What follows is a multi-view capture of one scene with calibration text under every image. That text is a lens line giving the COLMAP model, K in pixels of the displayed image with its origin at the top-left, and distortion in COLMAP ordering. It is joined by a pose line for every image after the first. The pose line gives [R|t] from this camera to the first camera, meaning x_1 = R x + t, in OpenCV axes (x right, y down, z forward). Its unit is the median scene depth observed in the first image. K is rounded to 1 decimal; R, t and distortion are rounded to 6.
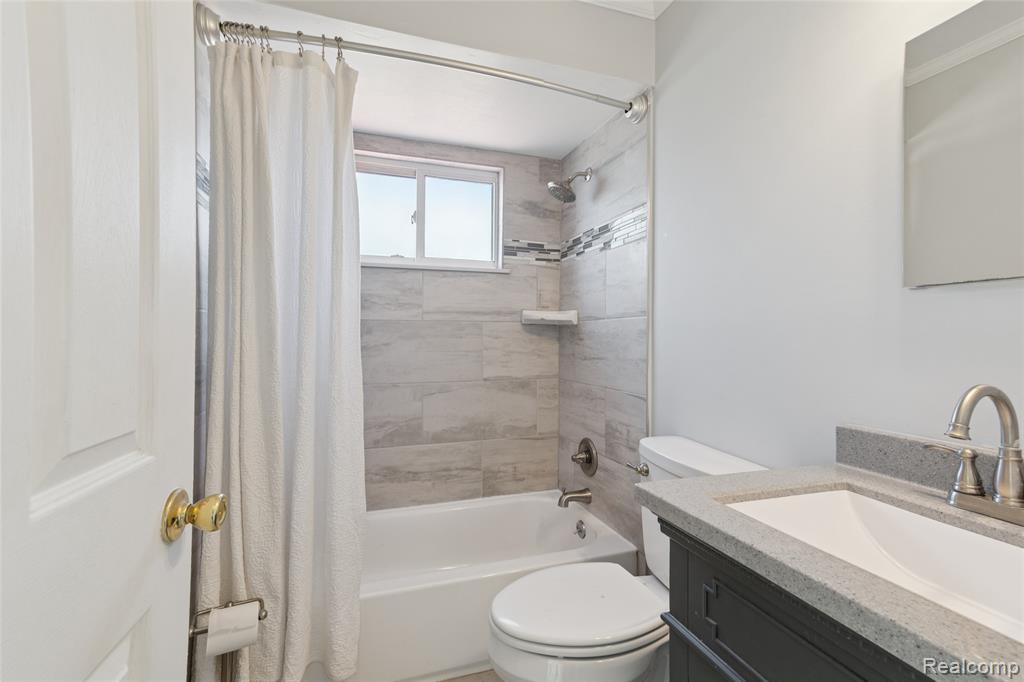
lens RADIAL K [[470.7, 0, 513.8], [0, 470.7, 336.0], [0, 0, 1]] dist [0.016463, -0.000393]
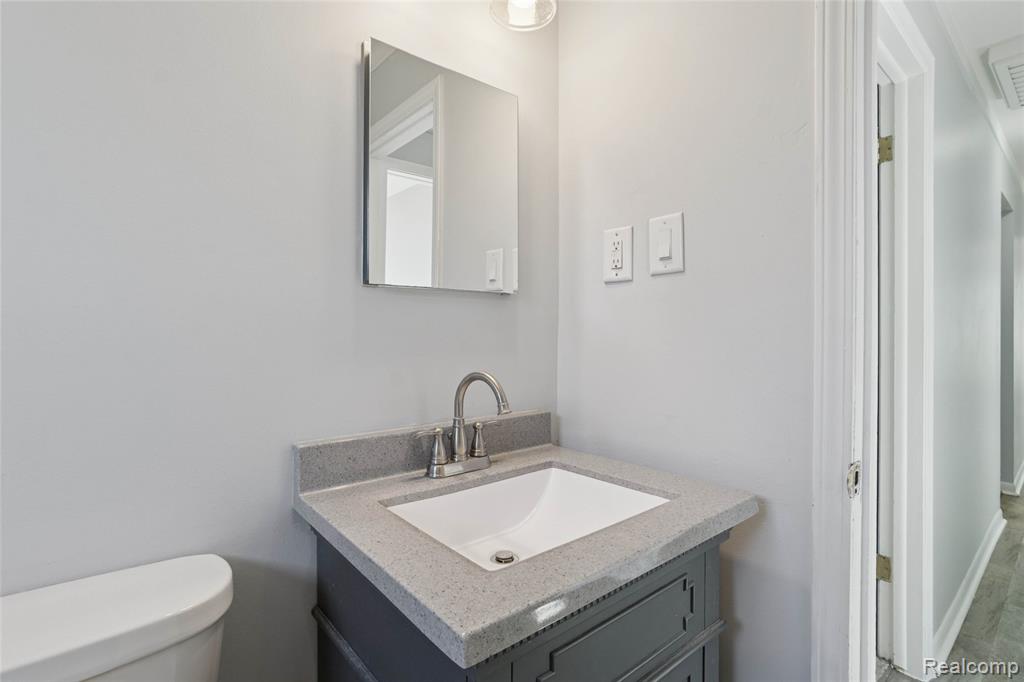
lens RADIAL K [[470.7, 0, 513.8], [0, 470.7, 336.0], [0, 0, 1]] dist [0.016463, -0.000393]
pose [[-0.375691, 0.001803, 0.926743, -0.228468], [-0.007142, 0.999963, -0.004841, 0.009268], [-0.926717, -0.008437, -0.375664, 1.260239]]
